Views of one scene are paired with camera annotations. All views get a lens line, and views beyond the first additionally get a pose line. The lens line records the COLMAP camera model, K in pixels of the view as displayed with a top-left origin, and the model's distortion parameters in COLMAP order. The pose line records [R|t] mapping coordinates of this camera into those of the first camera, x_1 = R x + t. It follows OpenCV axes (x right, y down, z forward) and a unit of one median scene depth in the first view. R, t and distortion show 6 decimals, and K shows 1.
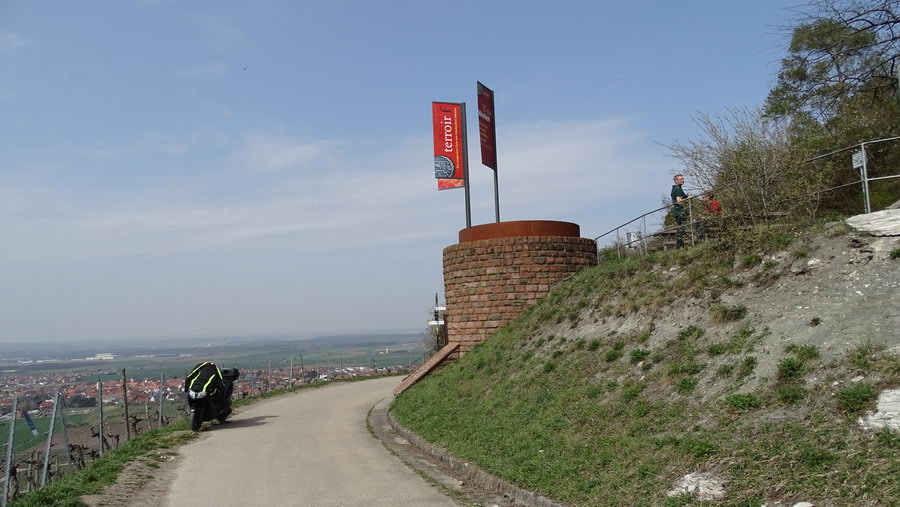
lens RADIAL K [[644.2, 0, 450.0], [0, 644.2, 253.5], [0, 0, 1]] dist [0.007897, 0.004358]
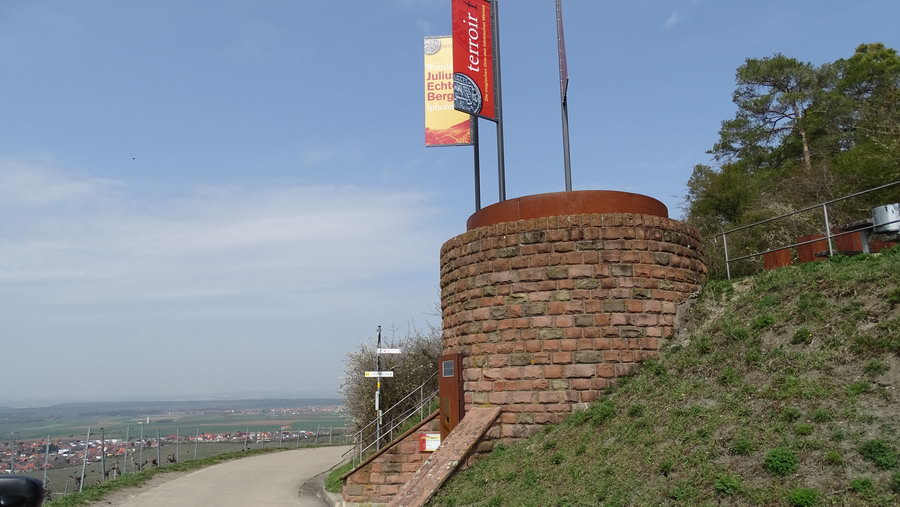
lens RADIAL K [[644.2, 0, 450.0], [0, 644.2, 253.5], [0, 0, 1]] dist [0.007897, 0.004358]
pose [[0.946611, 0.086177, 0.310646, -0.206379], [-0.053233, 0.992165, -0.113024, 0.078495], [-0.317952, 0.090453, 0.943782, 0.518311]]
